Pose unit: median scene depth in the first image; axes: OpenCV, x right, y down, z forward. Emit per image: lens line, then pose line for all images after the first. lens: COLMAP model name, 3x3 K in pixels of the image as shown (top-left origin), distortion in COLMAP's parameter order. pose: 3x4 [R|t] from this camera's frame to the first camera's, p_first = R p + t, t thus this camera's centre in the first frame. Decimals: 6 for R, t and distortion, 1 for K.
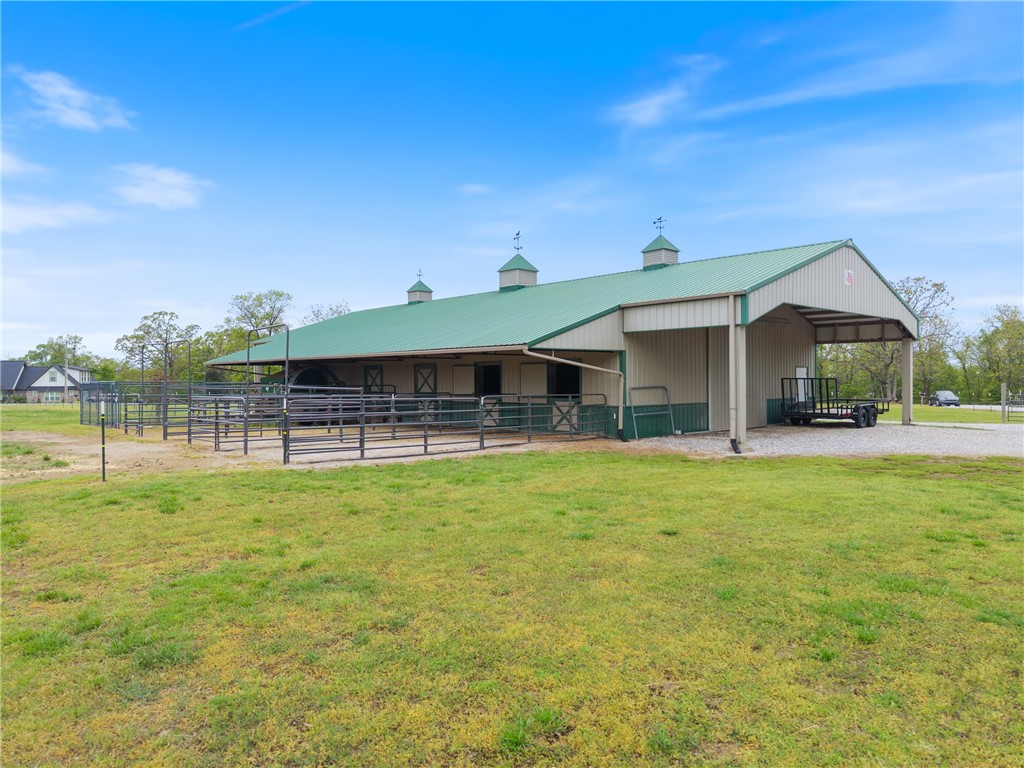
lens RADIAL K [[701.0, 0, 510.1], [0, 701.0, 384.0], [0, 0, 1]] dist [0.003325, 0.000668]
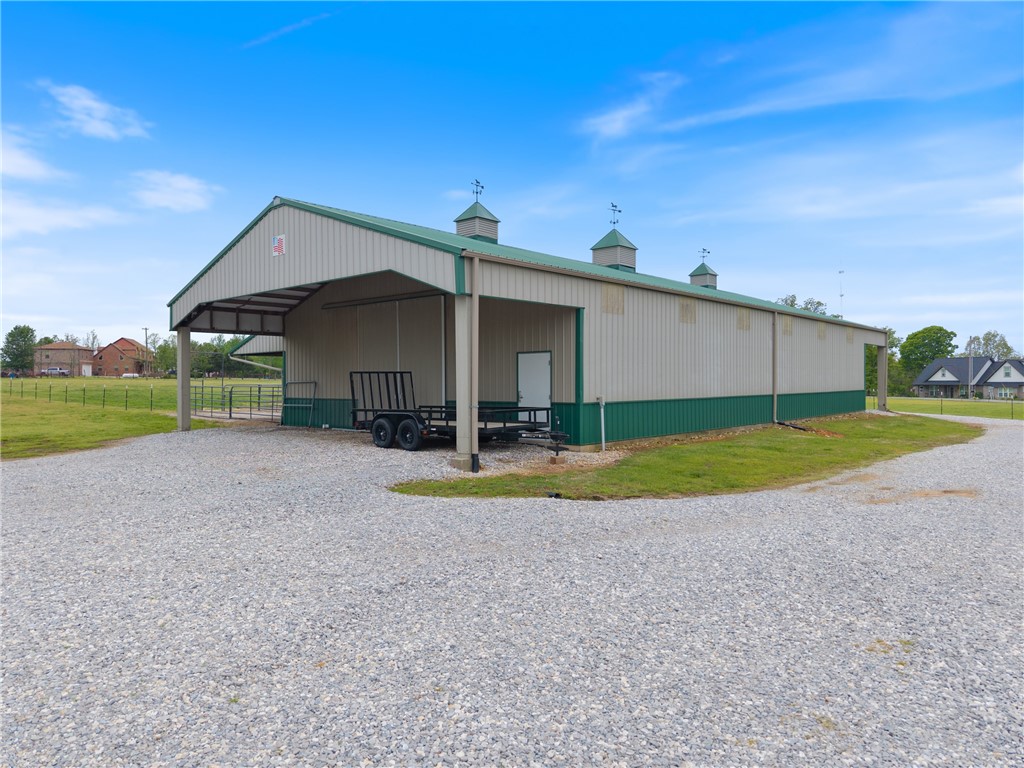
lens RADIAL K [[701.0, 0, 510.2], [0, 701.0, 383.0], [0, 0, 1]] dist [0.003325, 0.000668]
pose [[0.091658, 0.007802, -0.995760, 0.864662], [-0.002987, 0.999967, 0.007560, -0.001791], [0.995786, 0.002281, 0.091678, 0.793424]]
